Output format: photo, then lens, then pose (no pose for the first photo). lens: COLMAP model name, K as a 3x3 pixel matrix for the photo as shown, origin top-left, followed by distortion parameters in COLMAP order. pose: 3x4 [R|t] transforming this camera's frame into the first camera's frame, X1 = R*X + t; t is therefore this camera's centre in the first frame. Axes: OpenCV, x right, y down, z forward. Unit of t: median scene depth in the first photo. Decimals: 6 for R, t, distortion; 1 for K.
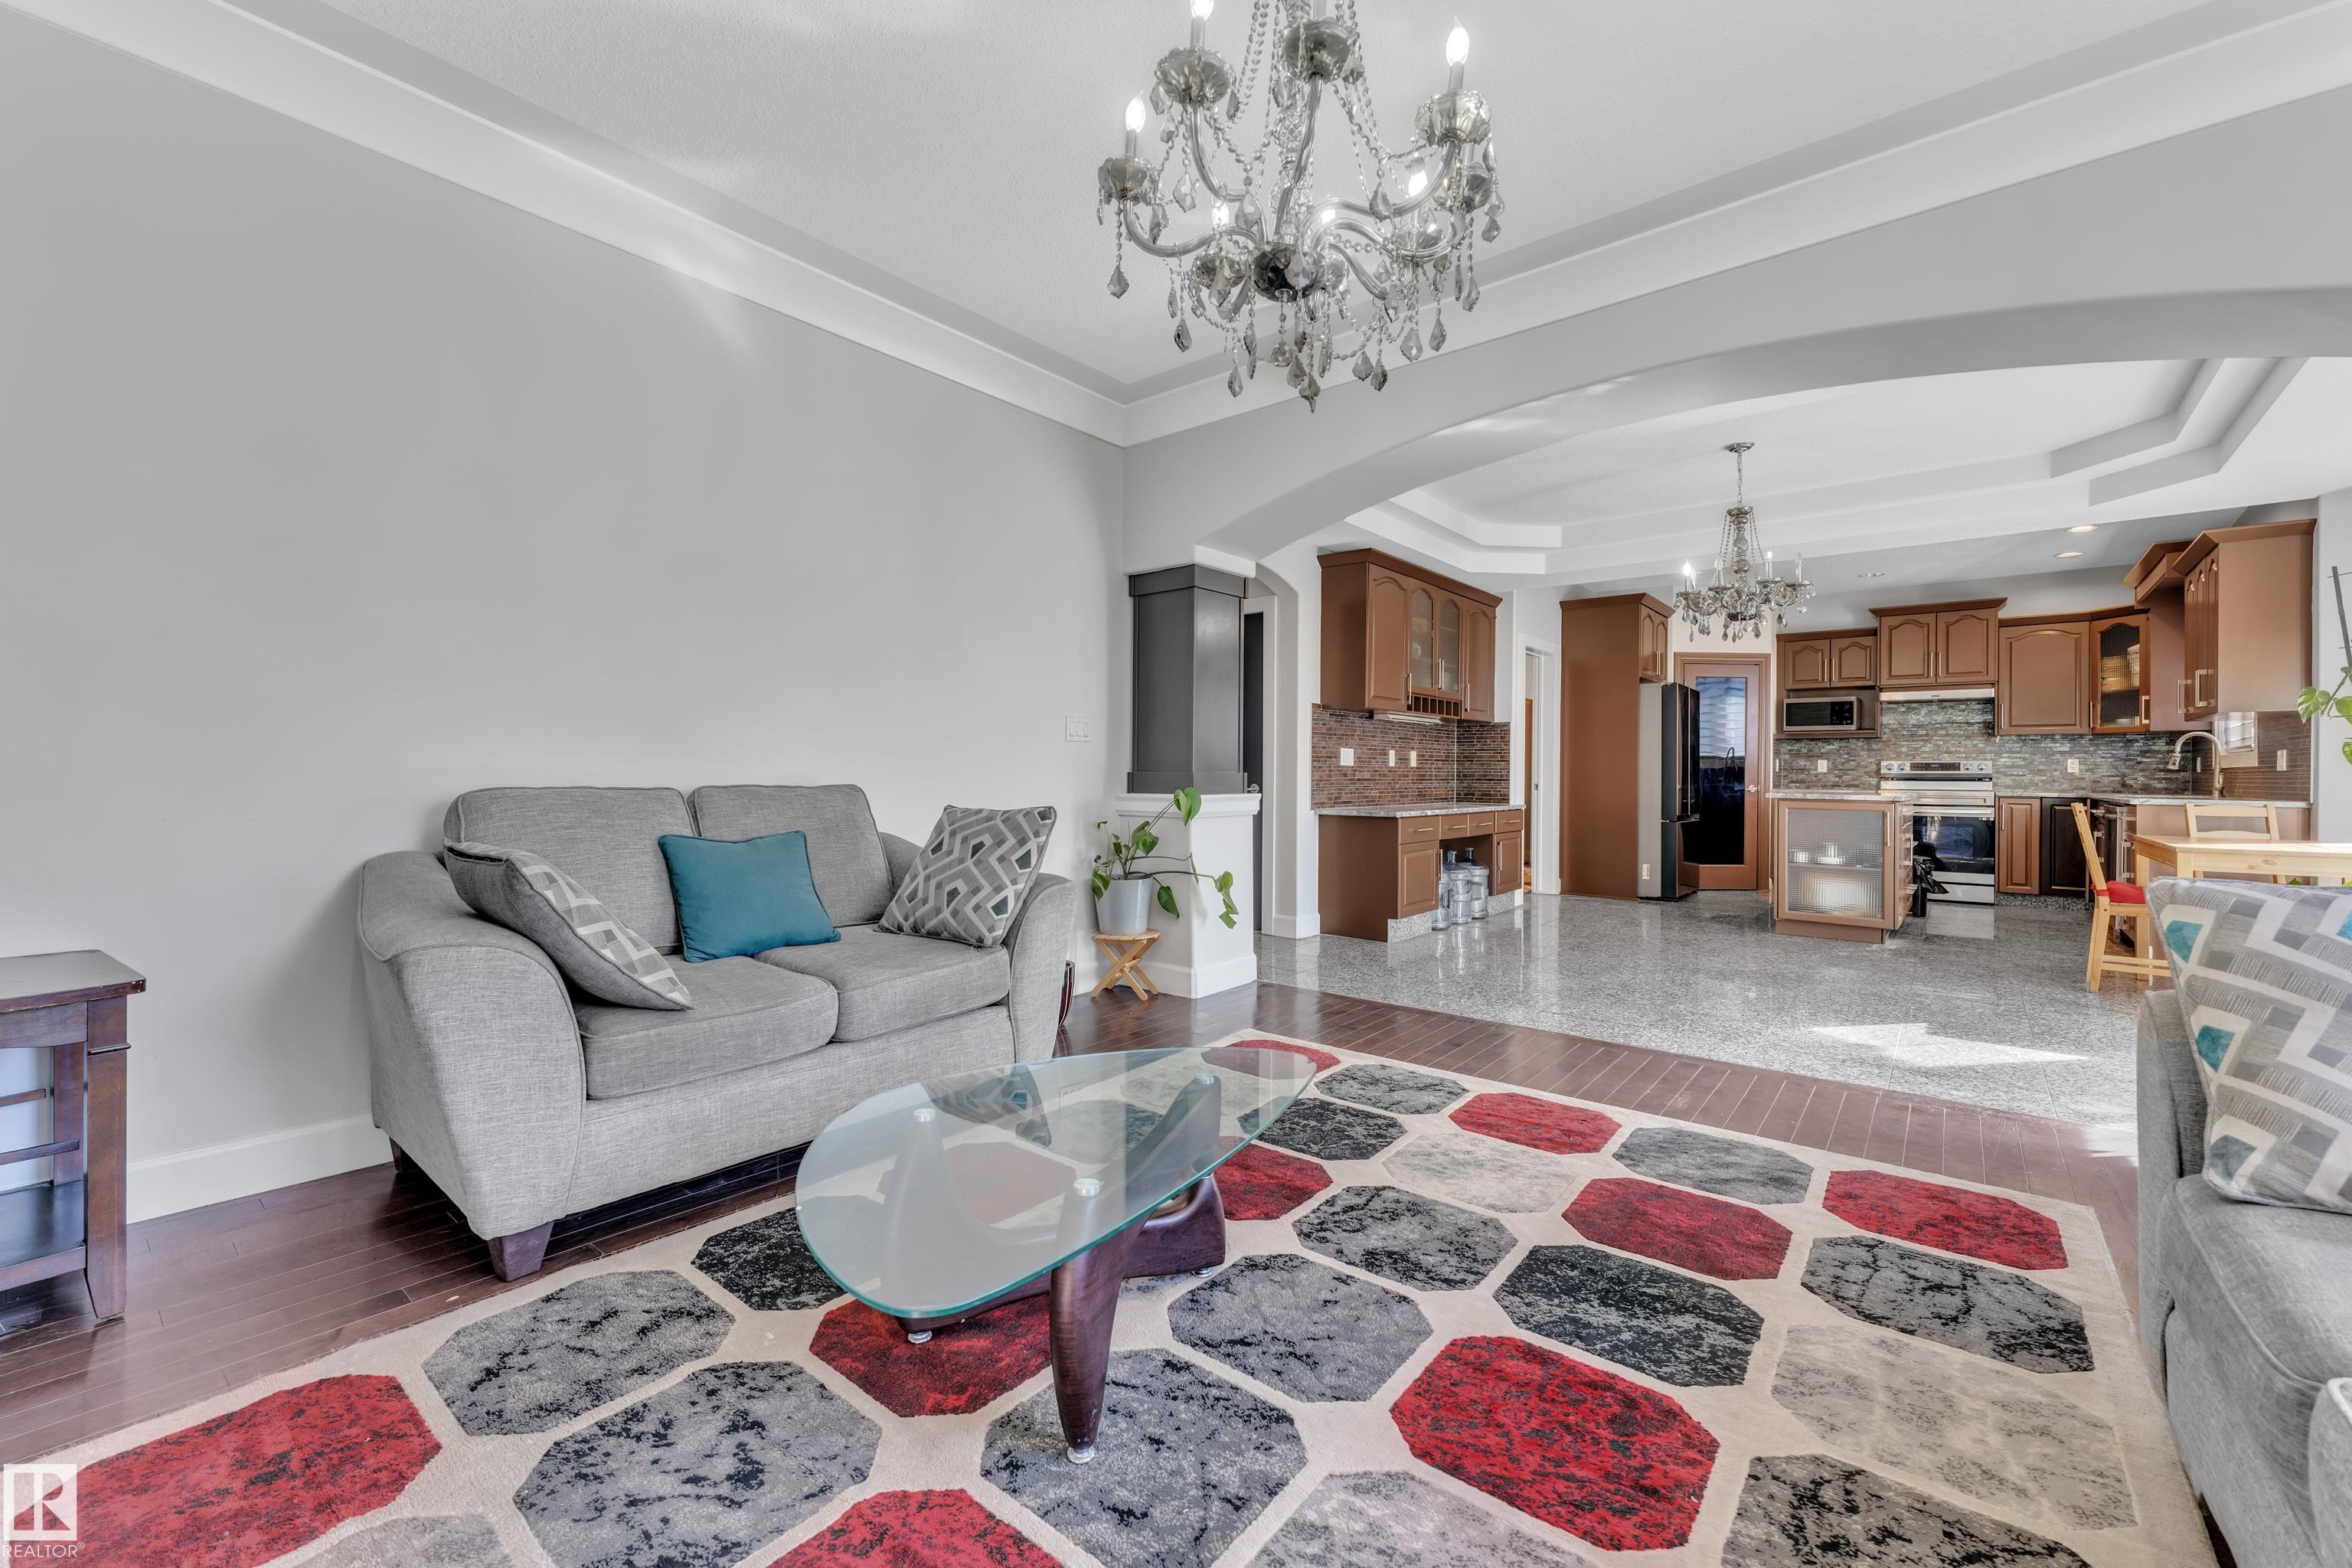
lens RADIAL K [[944.4, 0, 1184.2], [0, 944.4, 775.2], [0, 0, 1]] dist [0.000297, 0.000070]
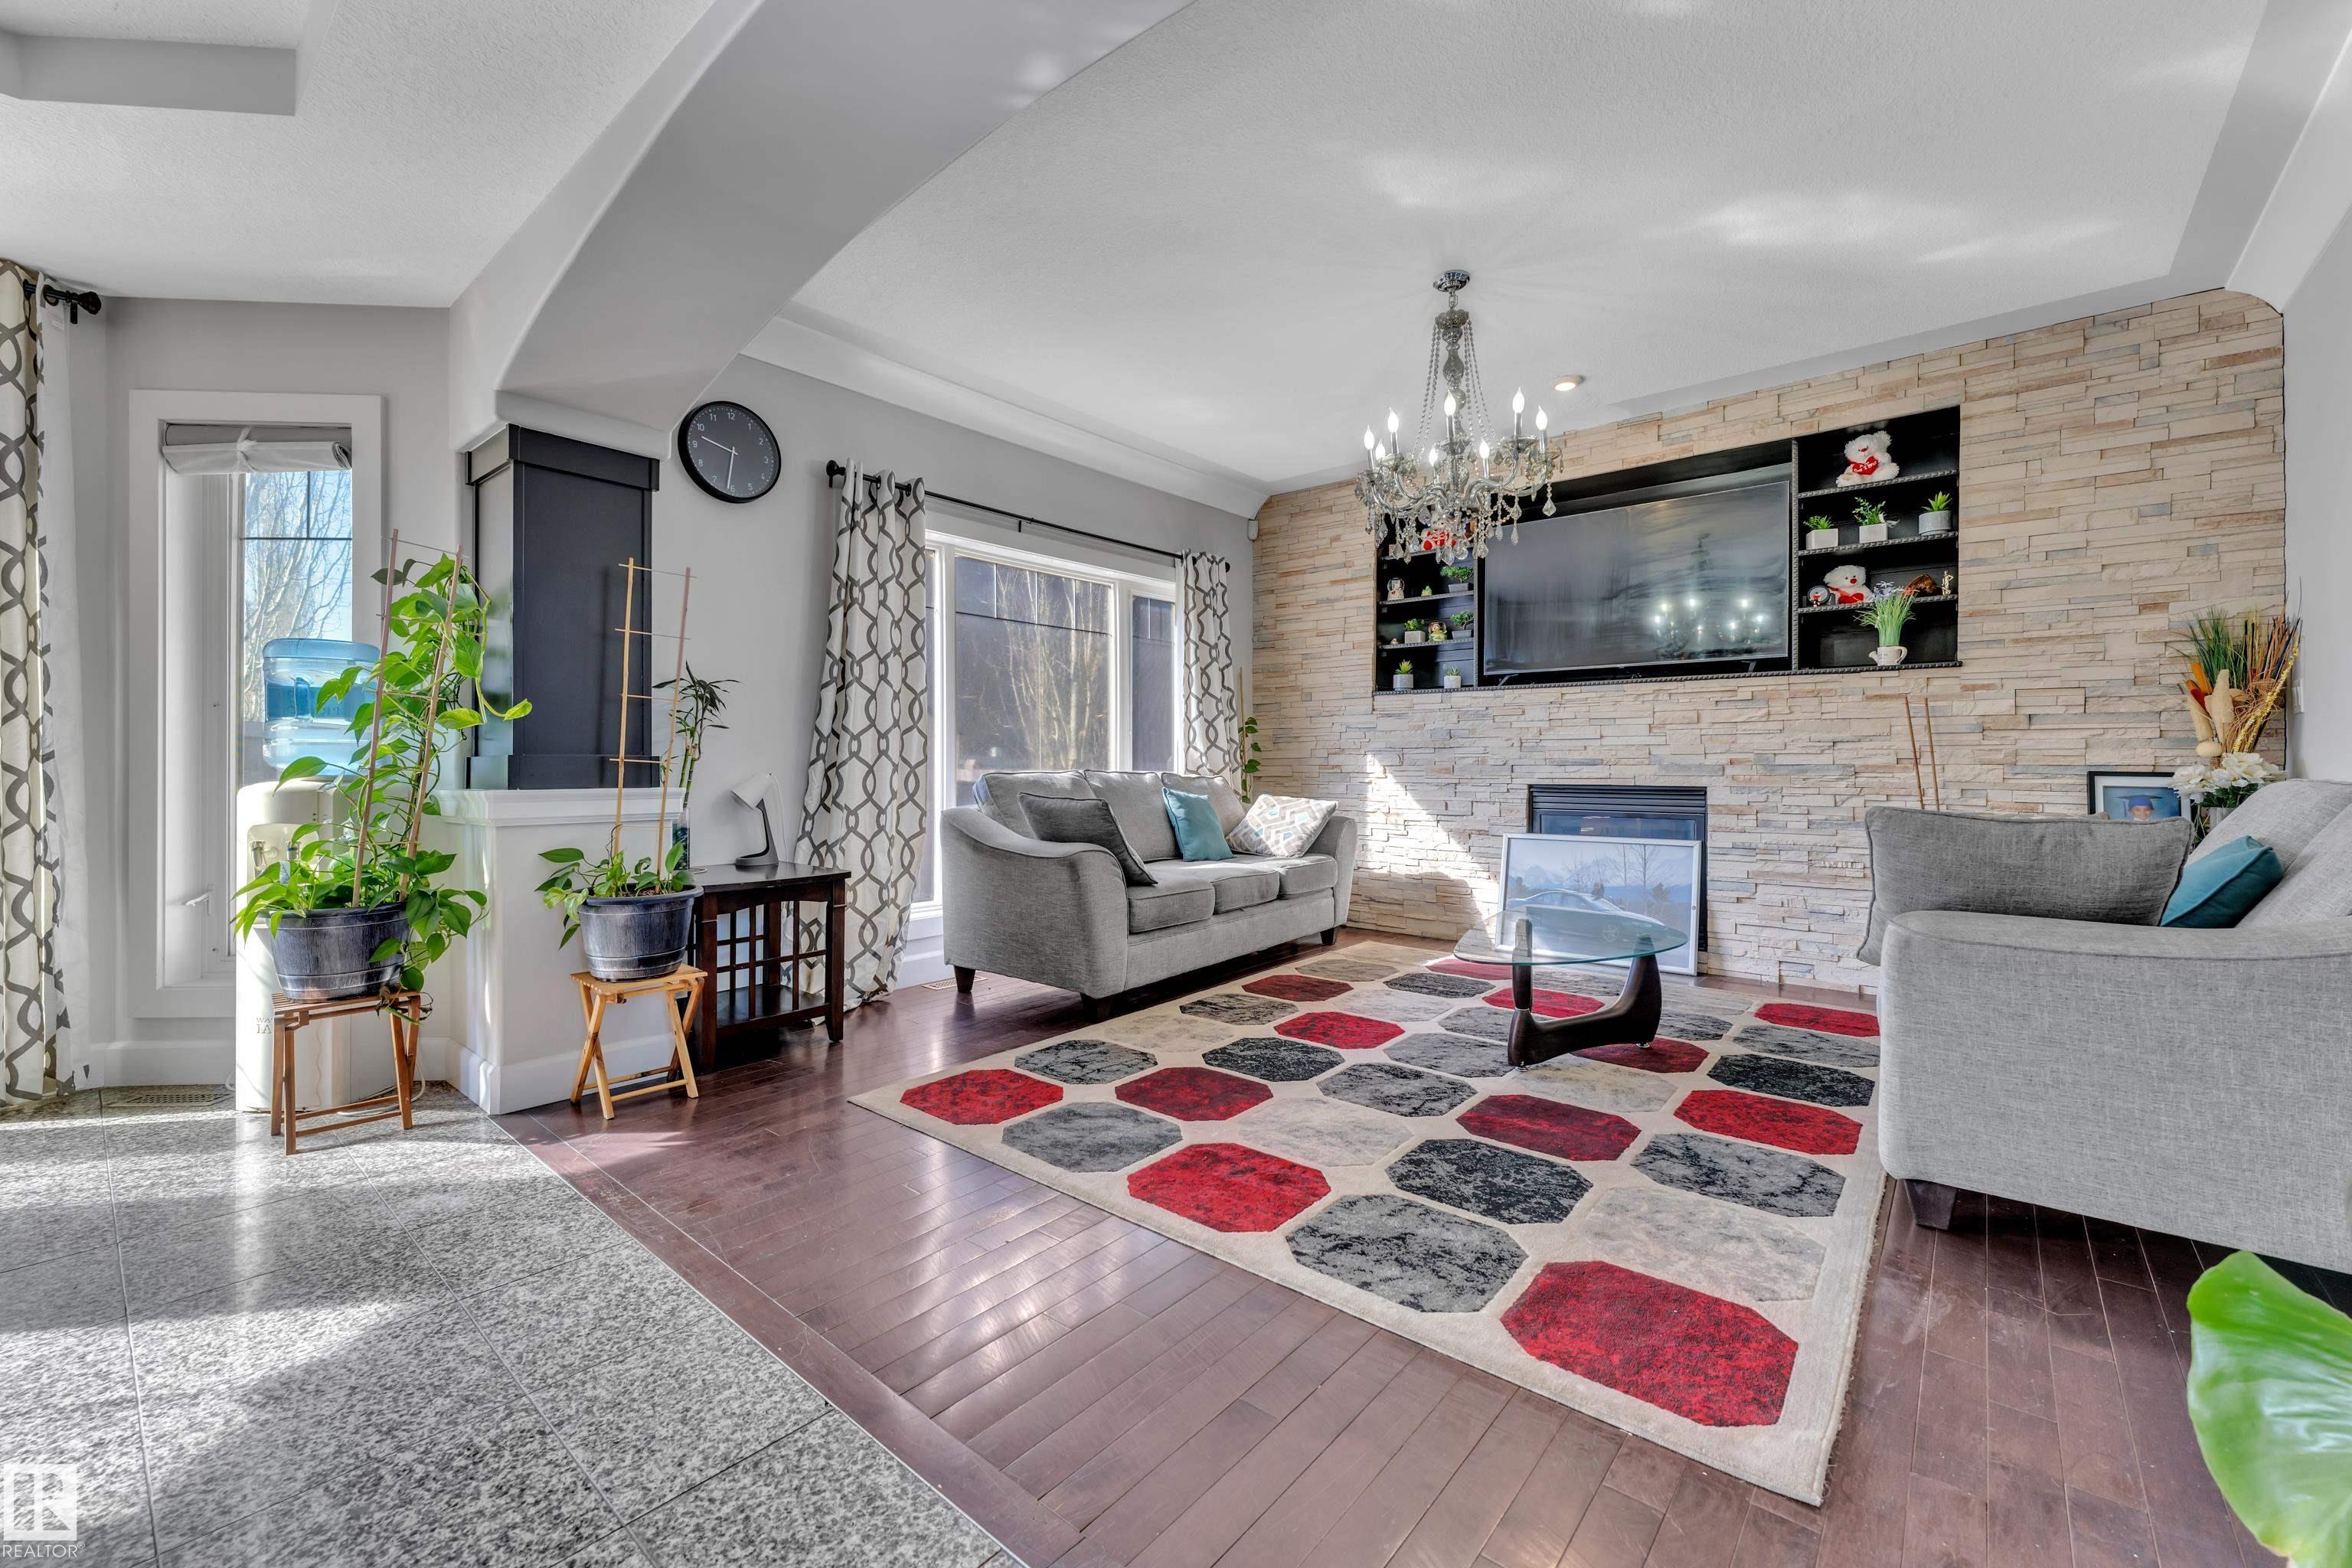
lens RADIAL K [[944.4, 0, 1178.9], [0, 944.4, 765.5], [0, 0, 1]] dist [0.000297, 0.000070]
pose [[-0.999755, -0.006884, 0.021020, 0.363861], [-0.006785, 0.999966, 0.004765, 0.001776], [-0.021052, 0.004622, -0.999768, 1.660793]]
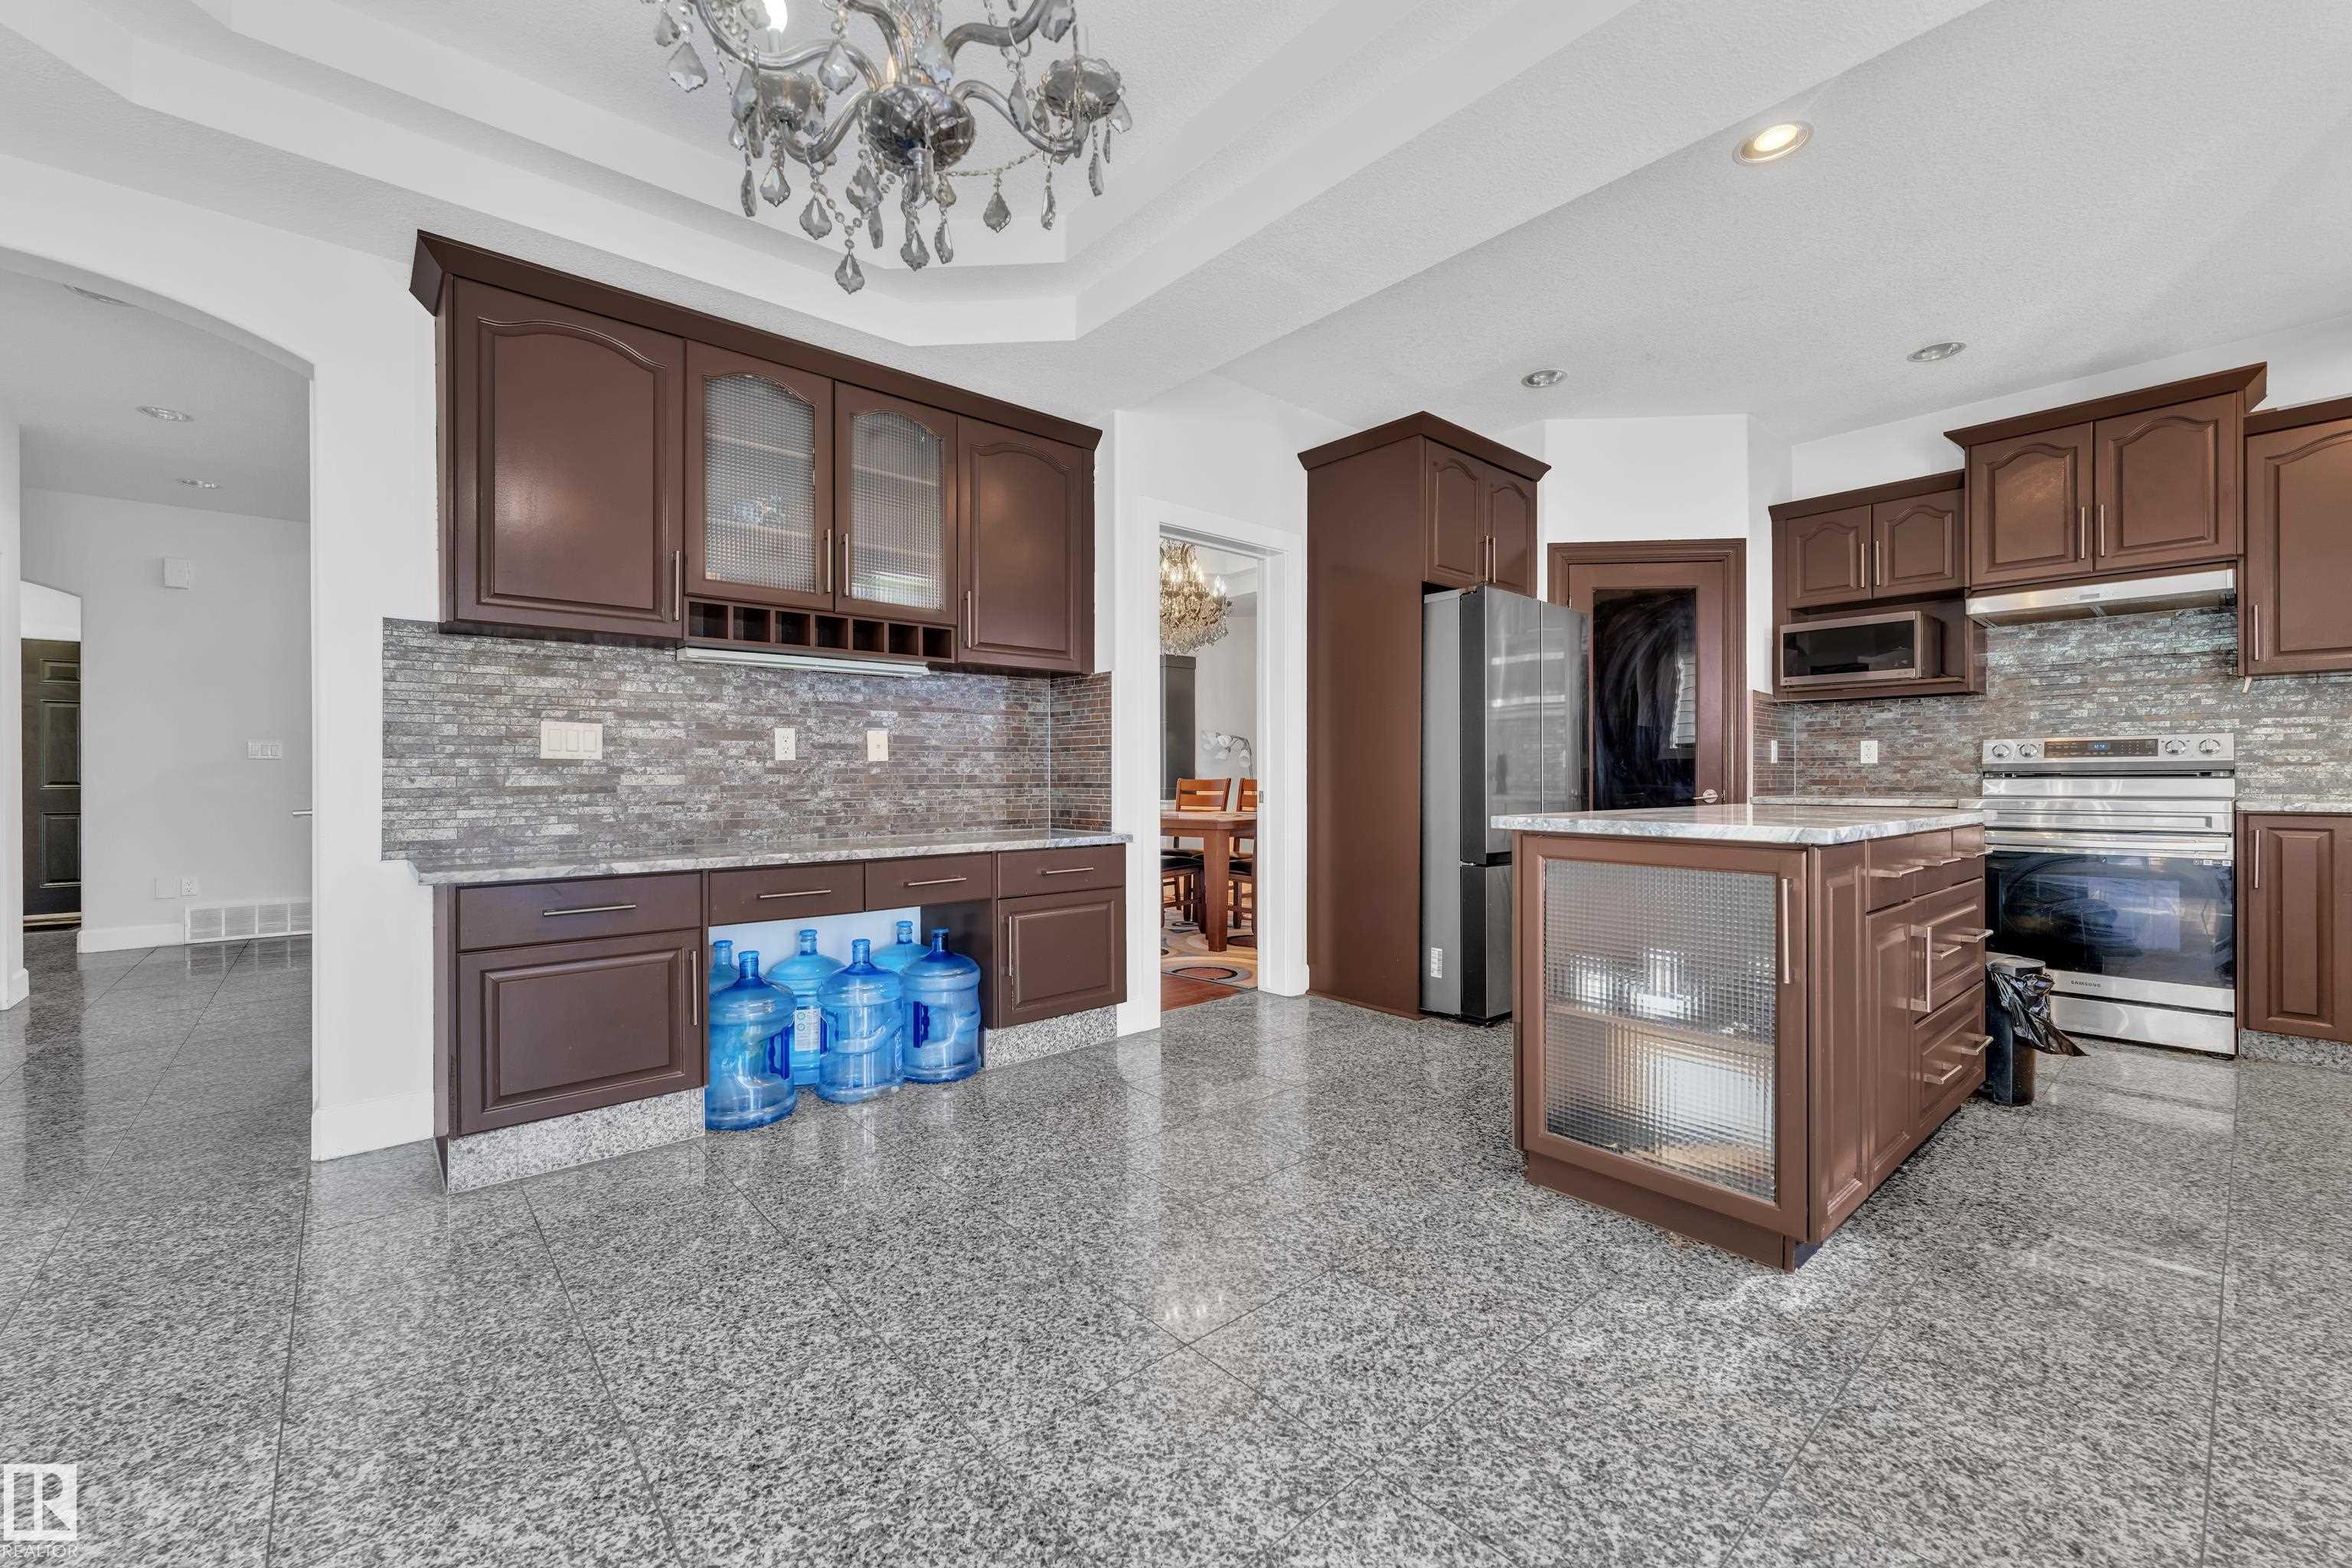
lens RADIAL K [[944.4, 0, 1179.9], [0, 944.4, 782.6], [0, 0, 1]] dist [0.000297, 0.000070]
pose [[0.986525, -0.009596, -0.163332, 1.119083], [0.010261, 0.999942, 0.003225, 0.005309], [0.163291, -0.004857, 0.986566, 1.219666]]
